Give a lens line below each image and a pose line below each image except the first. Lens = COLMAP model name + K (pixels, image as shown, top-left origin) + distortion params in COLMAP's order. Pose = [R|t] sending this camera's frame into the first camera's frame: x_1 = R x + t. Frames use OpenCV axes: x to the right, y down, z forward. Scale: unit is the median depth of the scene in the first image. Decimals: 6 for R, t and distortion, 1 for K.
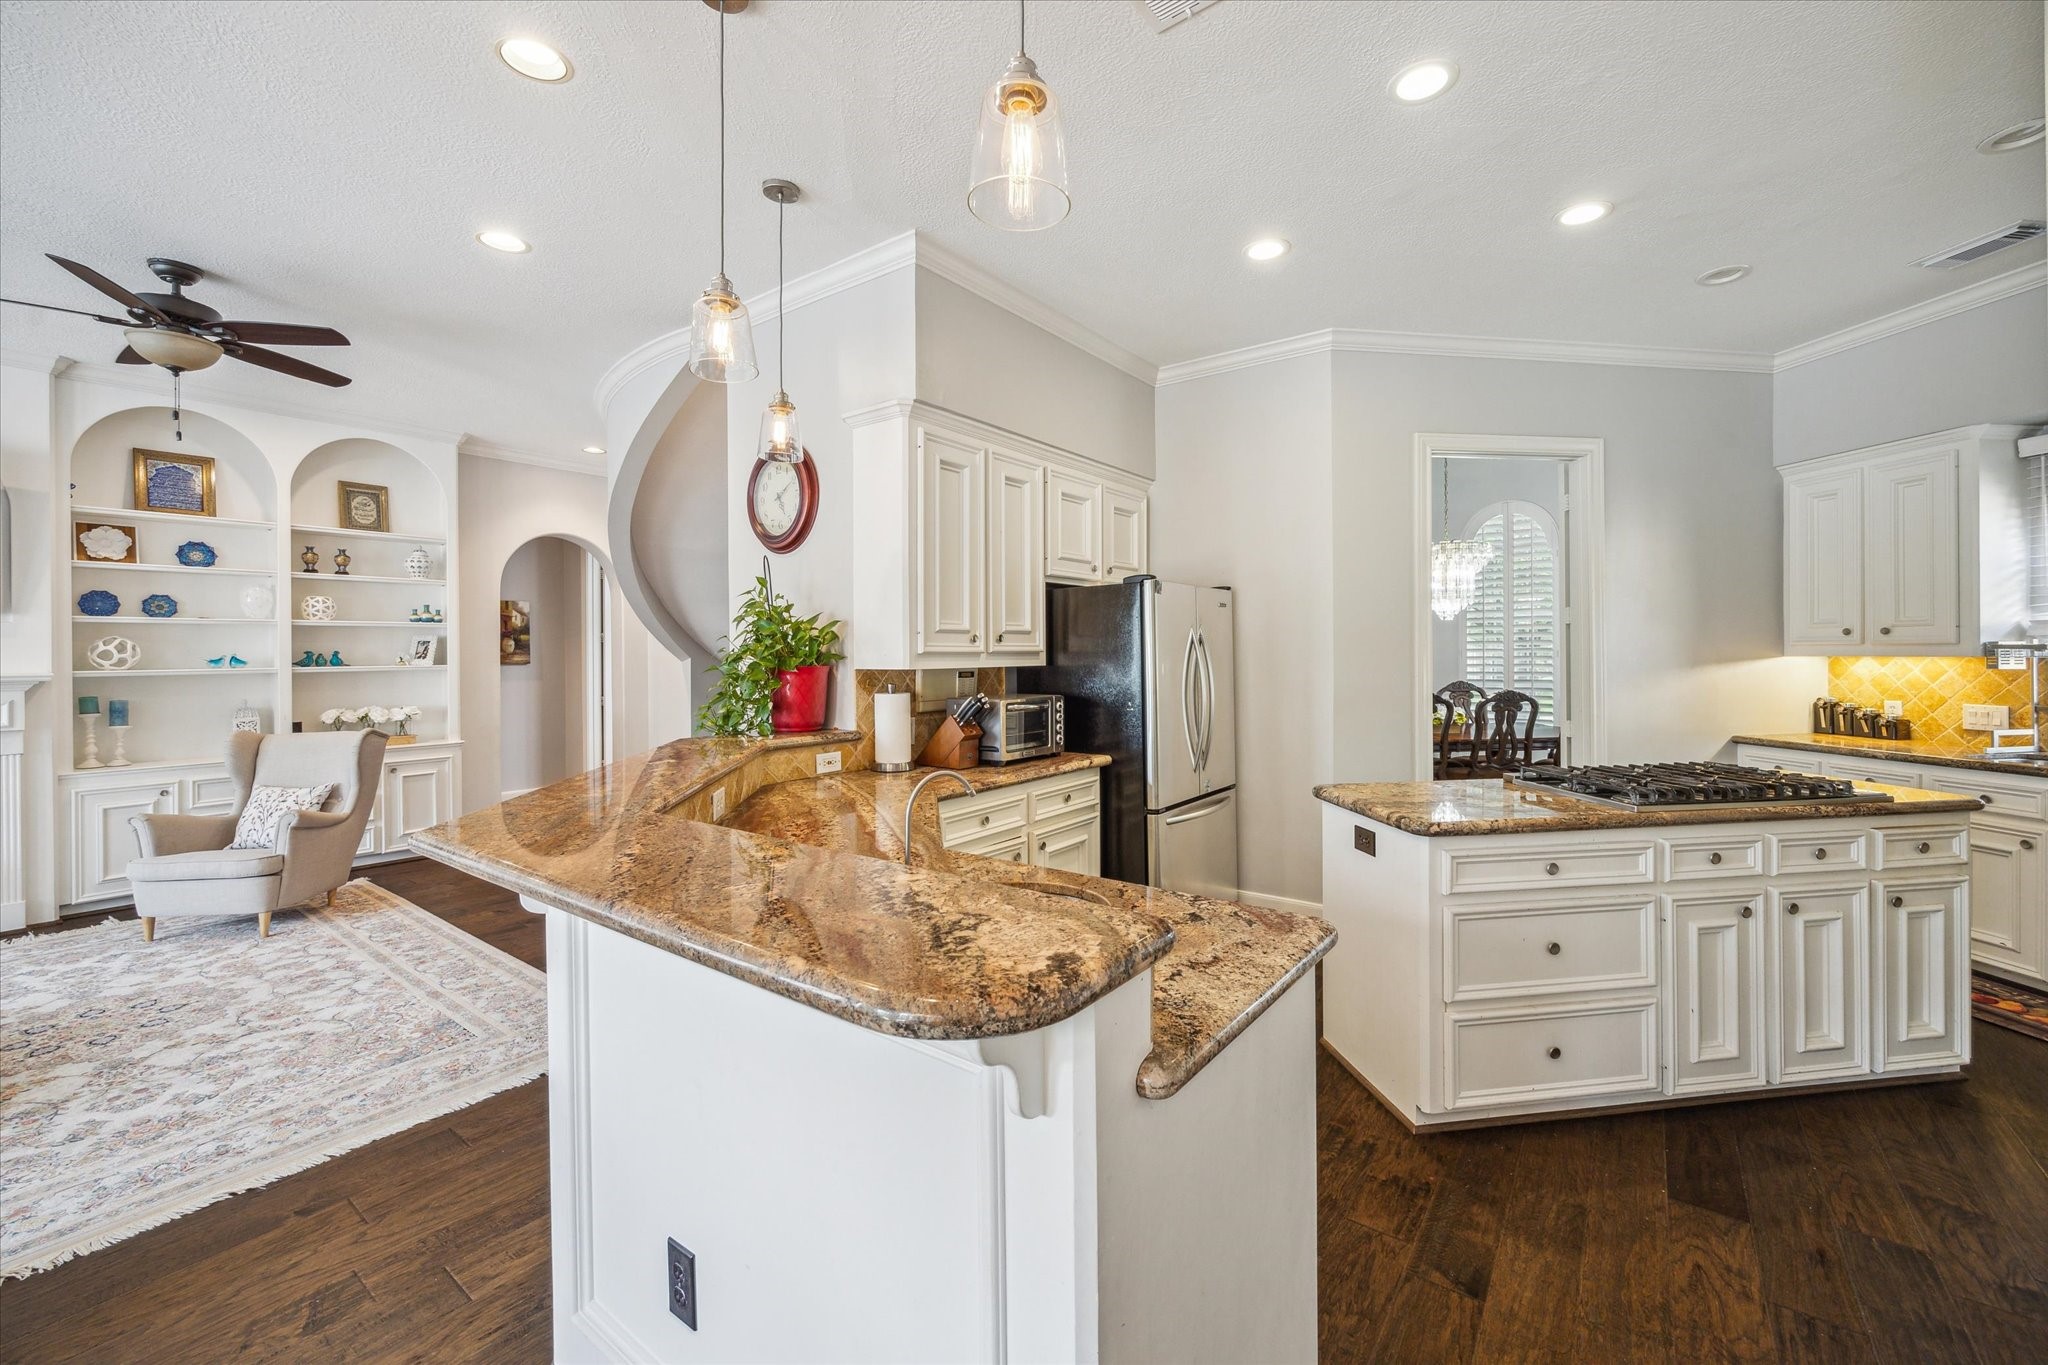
lens RADIAL K [[826.6, 0, 1076.4], [0, 826.6, 650.0], [0, 0, 1]] dist [-0.000460, -0.000282]
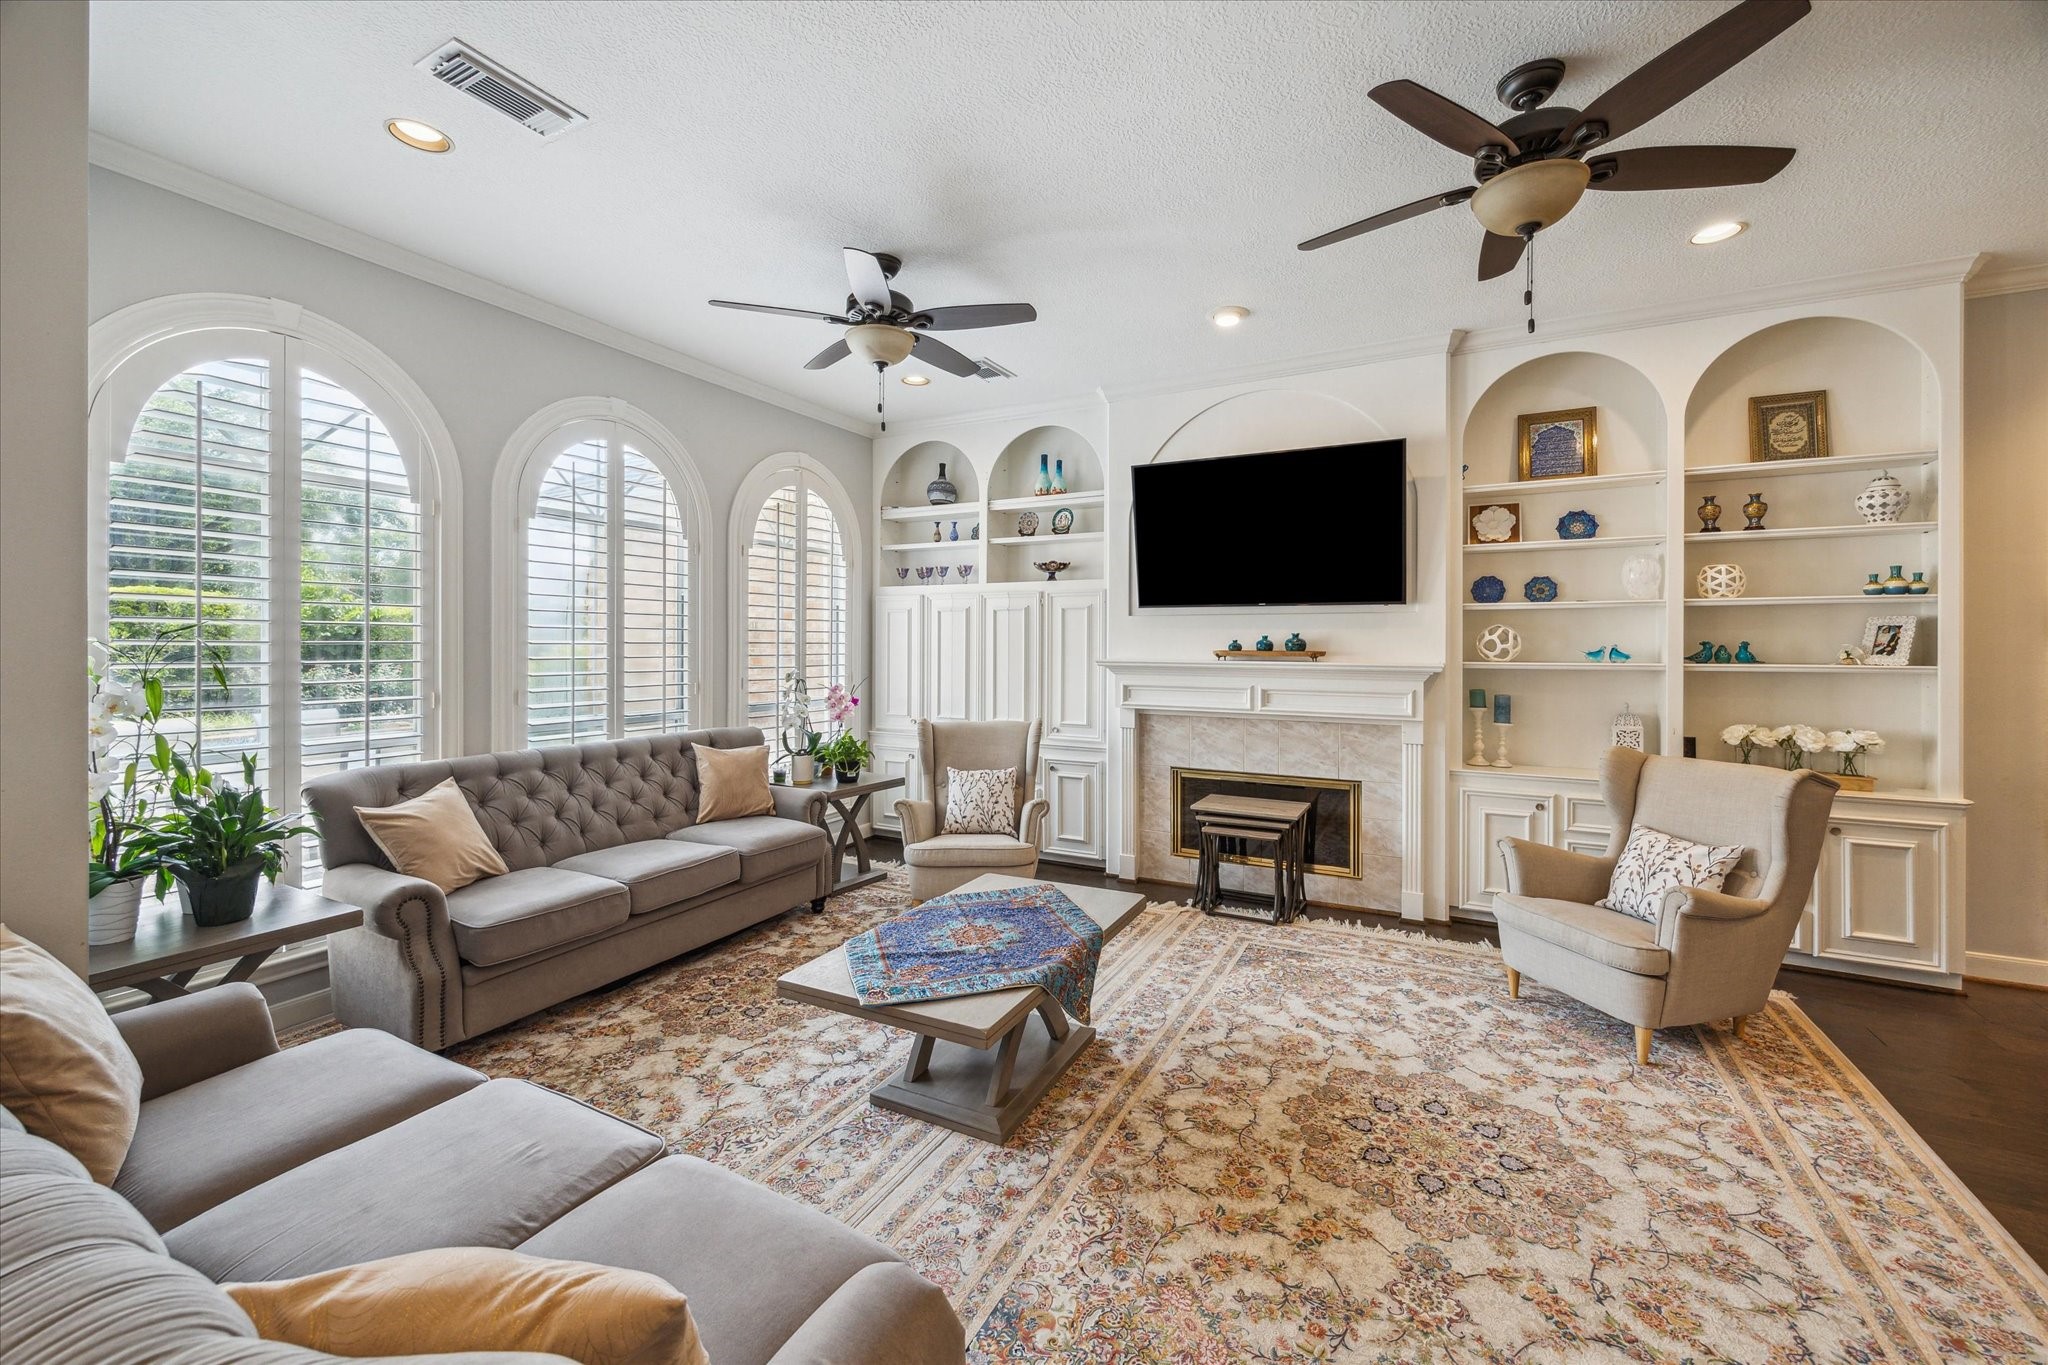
lens RADIAL K [[798.0, 0, 1004.4], [0, 798.0, 650.0], [0, 0, 1]] dist [-0.000556, -0.000308]
pose [[0.108540, 0.013593, -0.993999, -0.343429], [-0.000852, 0.999907, 0.013581, -0.000223], [0.994092, -0.000627, 0.108542, 0.356032]]
